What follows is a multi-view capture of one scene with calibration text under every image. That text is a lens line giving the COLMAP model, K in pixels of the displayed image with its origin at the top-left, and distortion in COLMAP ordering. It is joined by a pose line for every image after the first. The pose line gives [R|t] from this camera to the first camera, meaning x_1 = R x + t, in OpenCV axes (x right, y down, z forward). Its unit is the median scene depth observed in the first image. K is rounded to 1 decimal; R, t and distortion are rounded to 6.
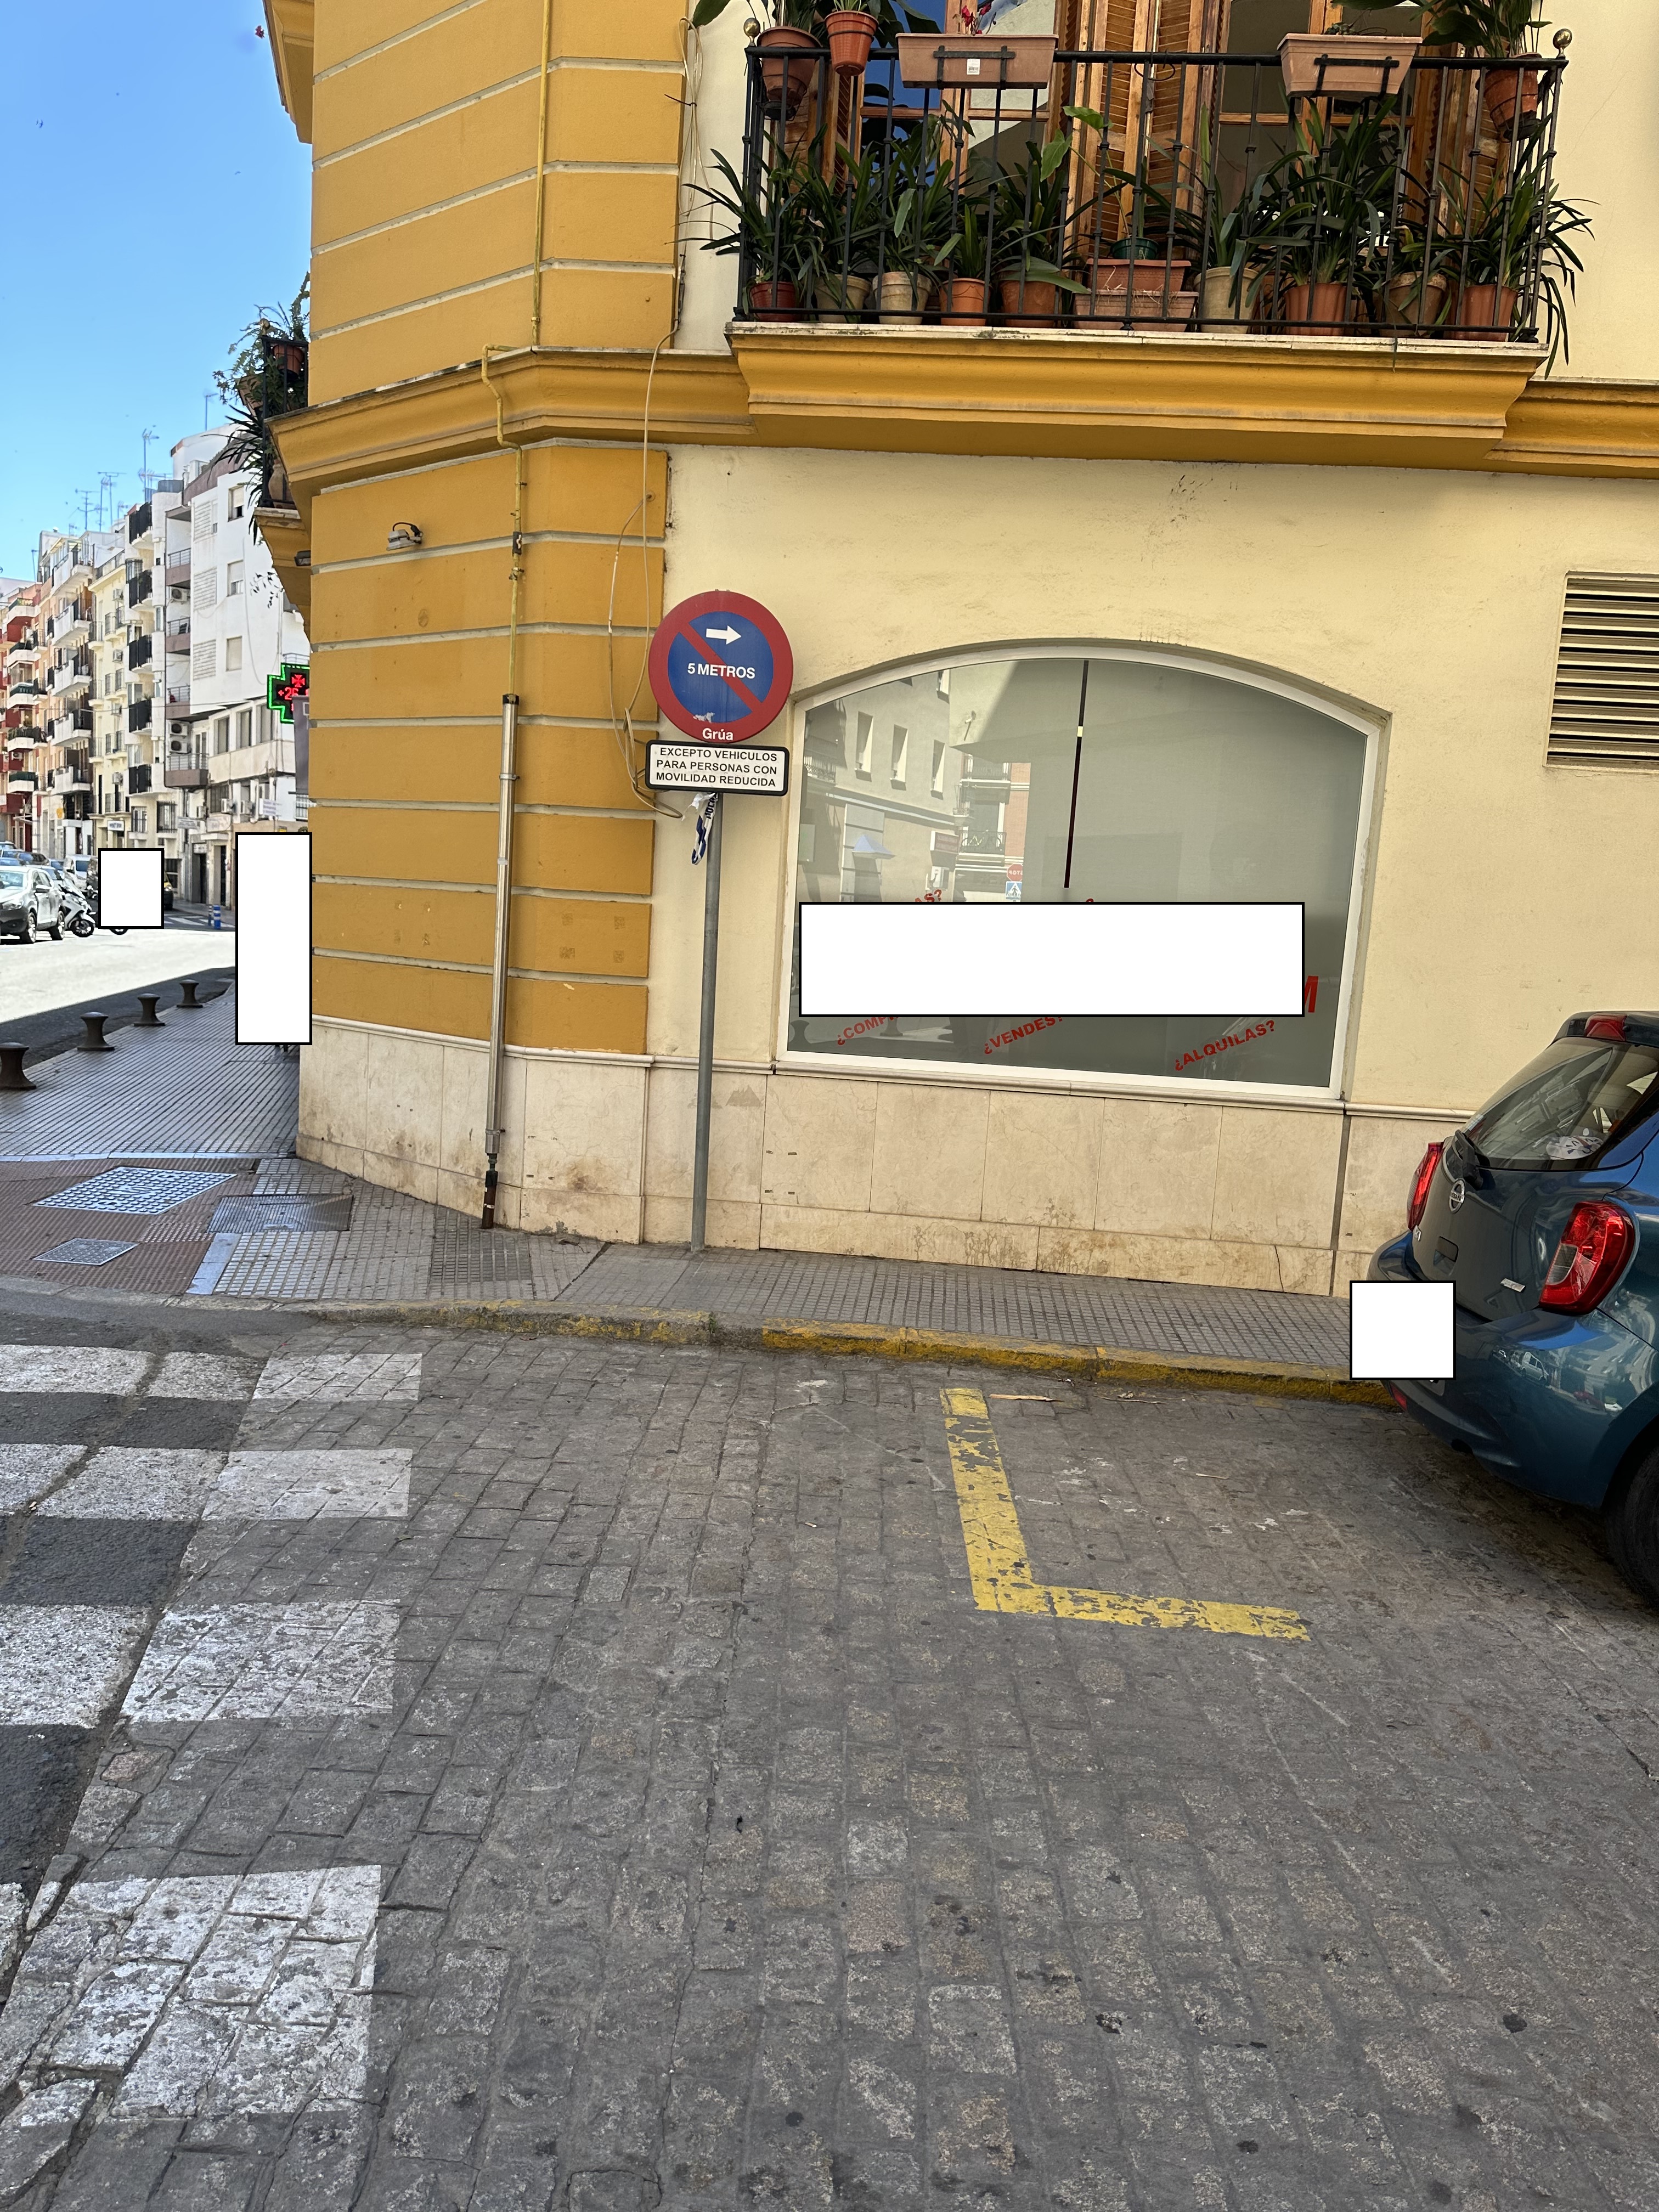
lens RADIAL K [[1543.9, 0, 828.9], [0, 1543.9, 1103.1], [0, 0, 1]] dist [0.051015, -0.070374]
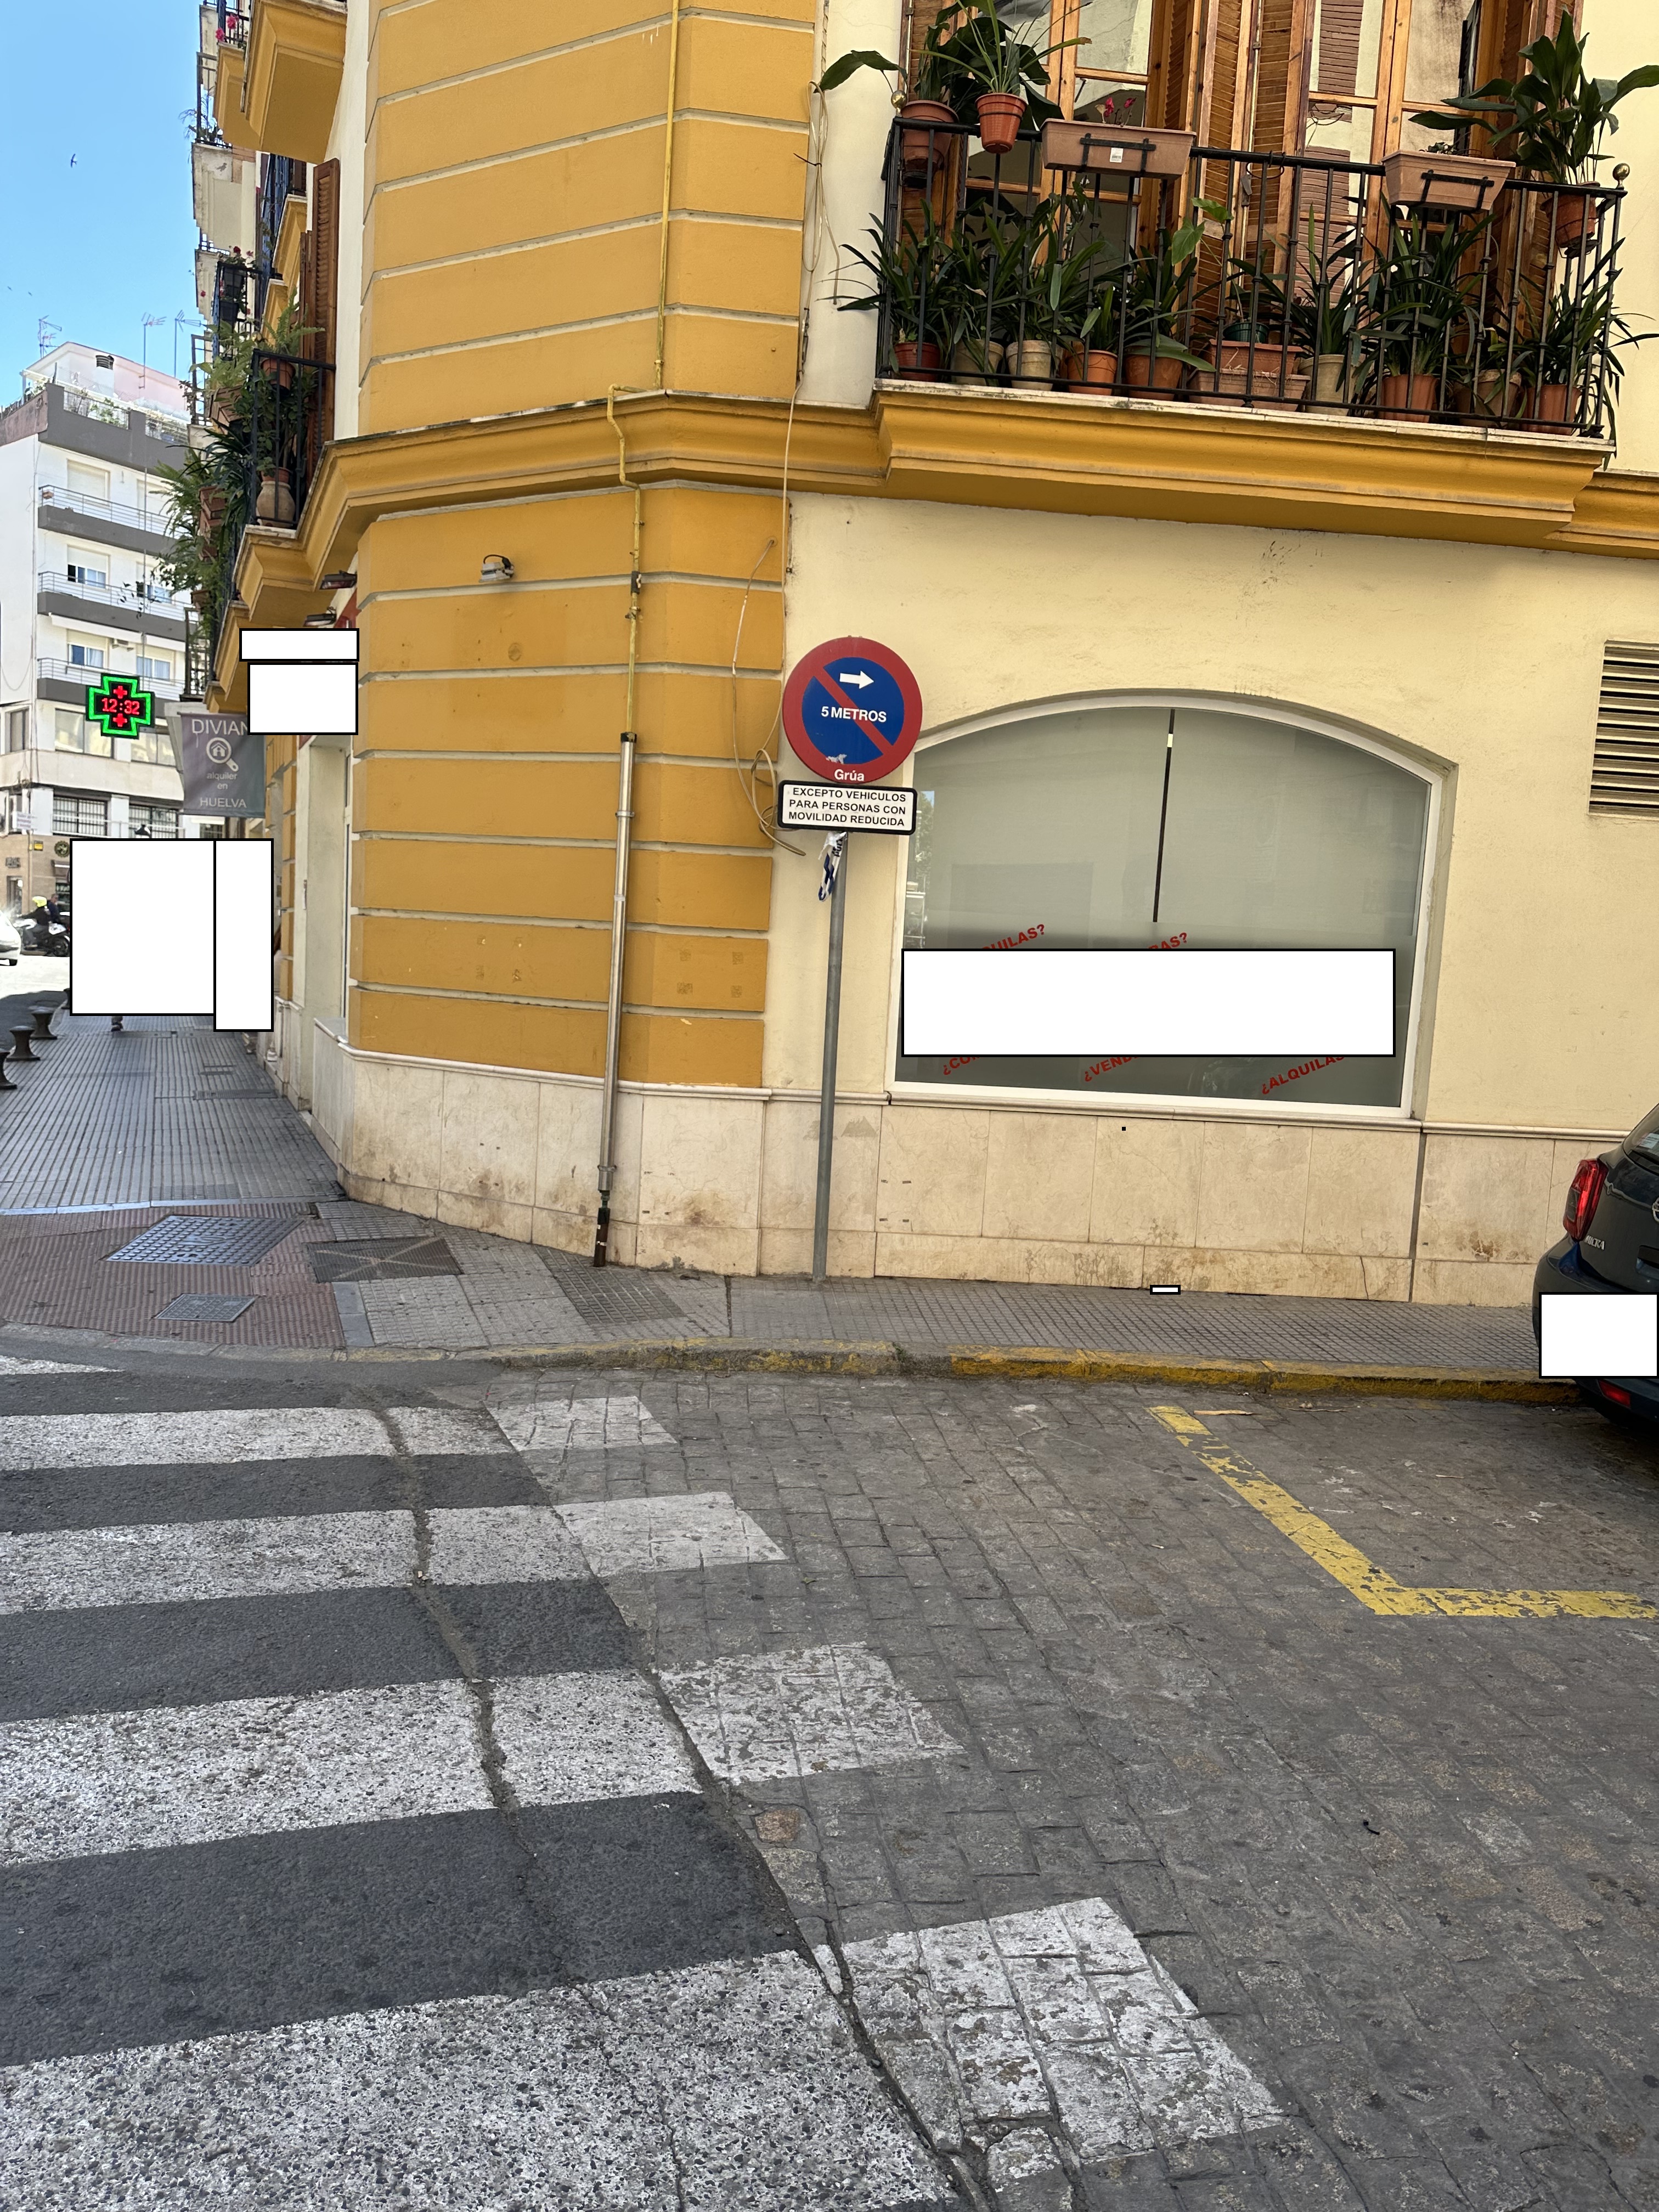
lens RADIAL K [[1541.9, 0, 825.8], [0, 1541.9, 1085.0], [0, 0, 1]] dist [0.064882, -0.096127]
pose [[0.986778, -0.017818, 0.161093, -0.259454], [0.021305, 0.999574, -0.019948, -0.013514], [-0.160669, 0.023116, 0.986738, -0.001376]]
